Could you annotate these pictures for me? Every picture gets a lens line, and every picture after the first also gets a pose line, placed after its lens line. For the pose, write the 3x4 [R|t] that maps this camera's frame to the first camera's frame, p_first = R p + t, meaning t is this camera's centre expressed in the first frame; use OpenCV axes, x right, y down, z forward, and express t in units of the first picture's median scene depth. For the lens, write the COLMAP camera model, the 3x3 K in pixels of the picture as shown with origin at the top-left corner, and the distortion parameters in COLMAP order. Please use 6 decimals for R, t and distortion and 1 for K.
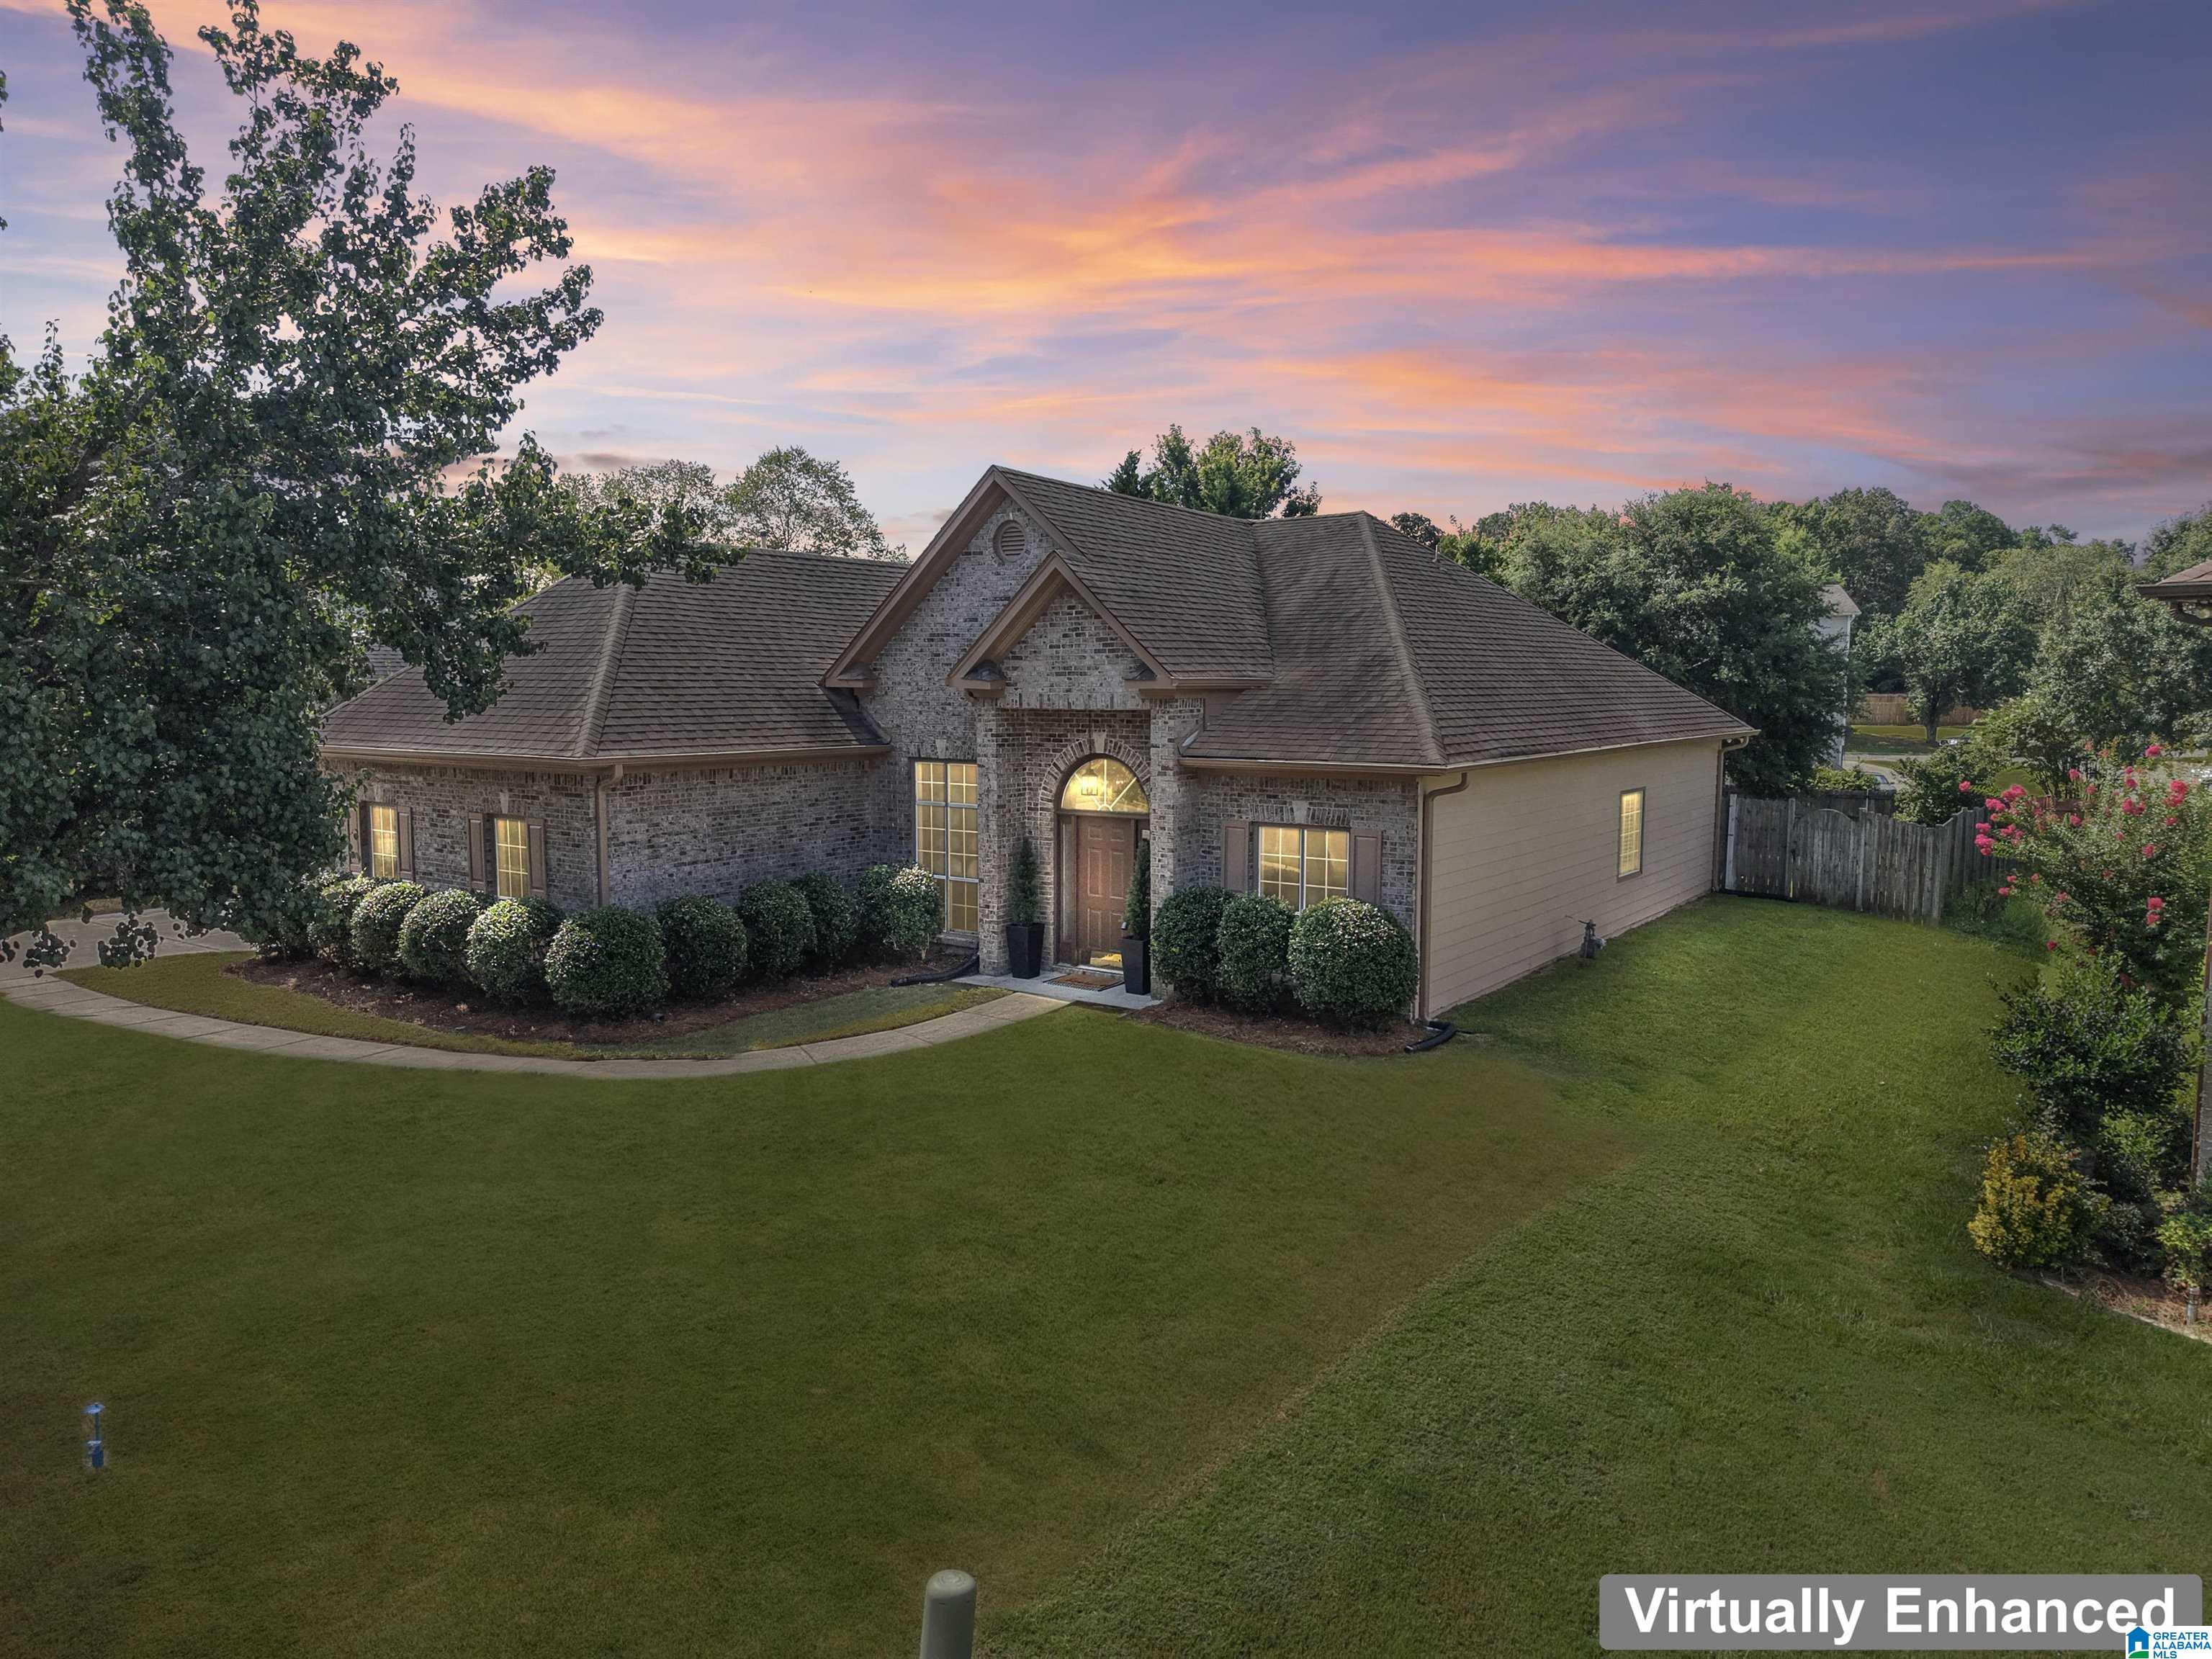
lens RADIAL K [[1469.2, 0, 1106.0], [0, 1469.2, 829.5], [0, 0, 1]] dist [0.034472, -0.036097]
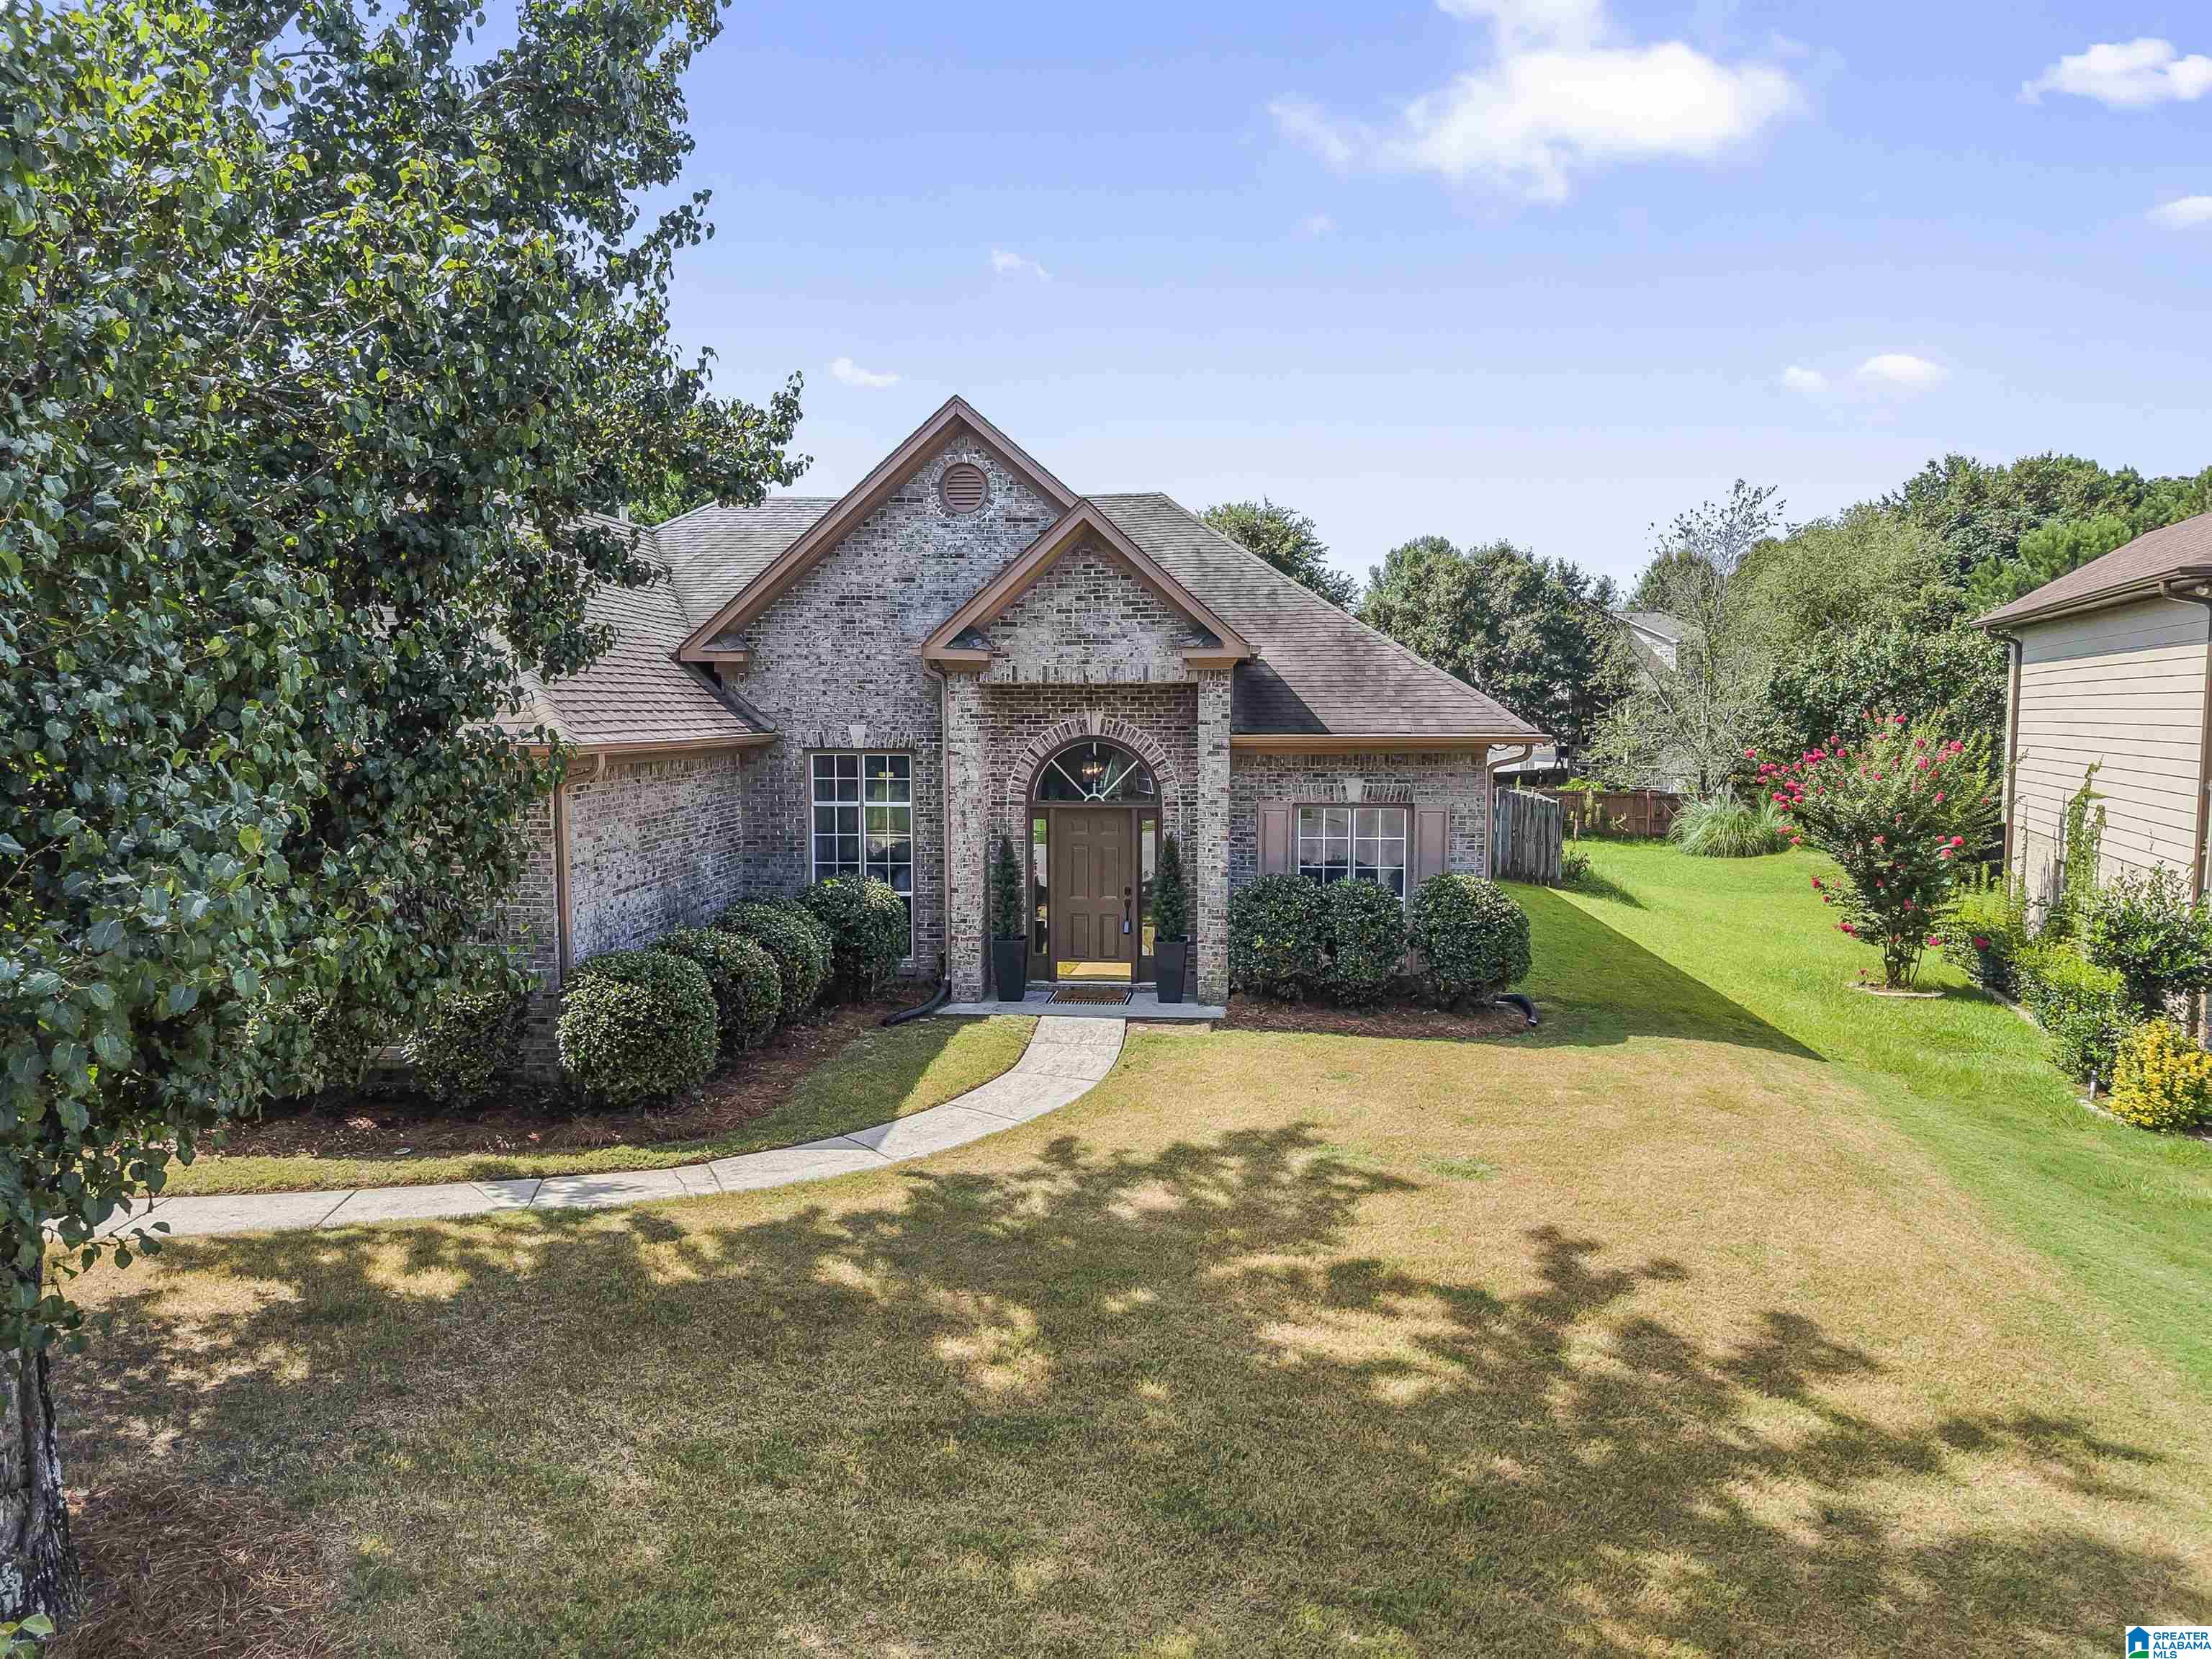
lens RADIAL K [[1469.2, 0, 1106.0], [0, 1469.2, 829.5], [0, 0, 1]] dist [0.034472, -0.036097]
pose [[0.865820, -0.043315, 0.498476, -0.437710], [0.051595, 0.998664, -0.002838, 0.007131], [-0.497688, 0.028176, 0.866899, 0.237338]]
